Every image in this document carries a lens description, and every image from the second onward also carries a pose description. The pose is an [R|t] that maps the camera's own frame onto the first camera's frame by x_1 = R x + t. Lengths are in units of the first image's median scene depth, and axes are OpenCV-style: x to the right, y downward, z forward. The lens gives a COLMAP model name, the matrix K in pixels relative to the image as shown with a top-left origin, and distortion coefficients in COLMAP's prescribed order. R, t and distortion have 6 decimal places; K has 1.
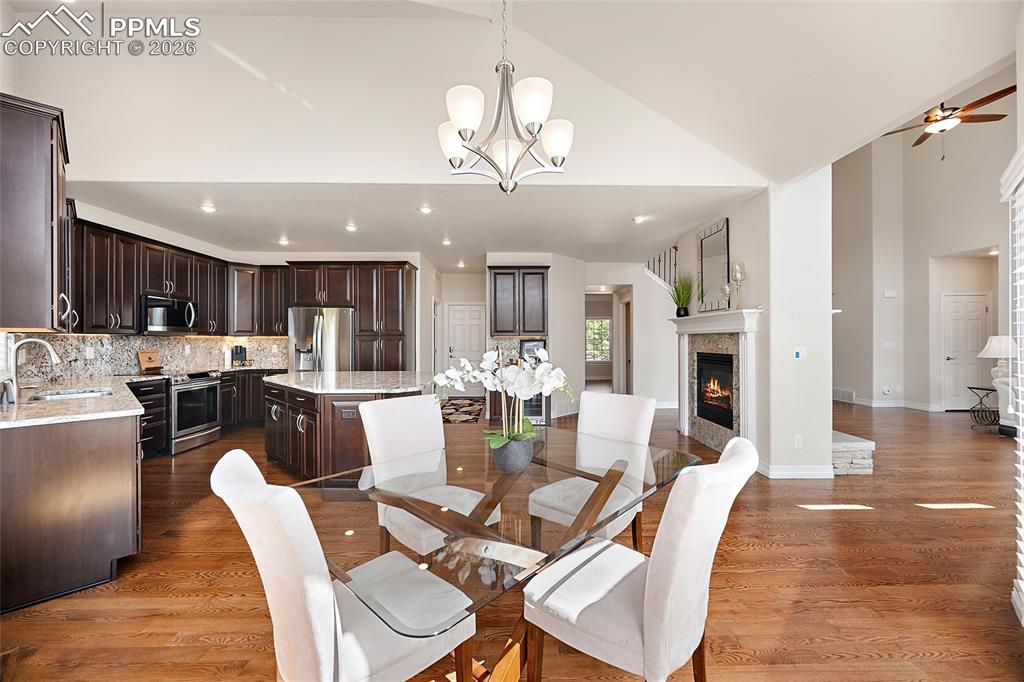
lens RADIAL K [[403.8, 0, 515.9], [0, 403.8, 341.2], [0, 0, 1]] dist [-0.005712, 0.001763]
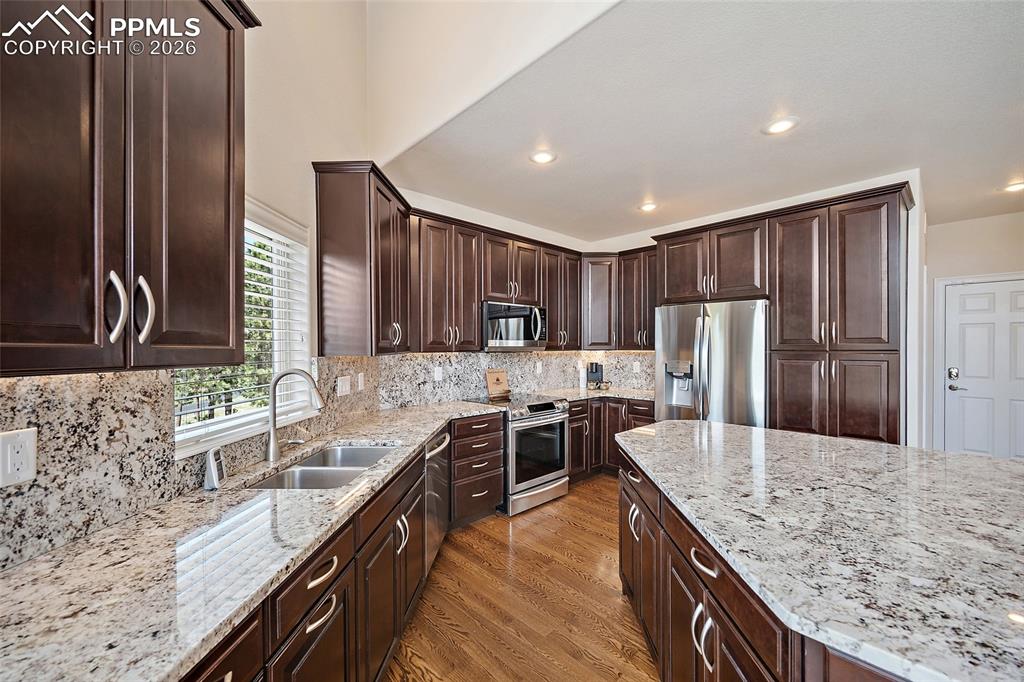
lens RADIAL K [[403.8, 0, 514.6], [0, 403.8, 349.8], [0, 0, 1]] dist [-0.005712, 0.001763]
pose [[0.670870, 0.001591, -0.741573, -0.236853], [0.001464, 0.999993, 0.003471, -0.017305], [0.741573, -0.003414, 0.670863, 0.400177]]
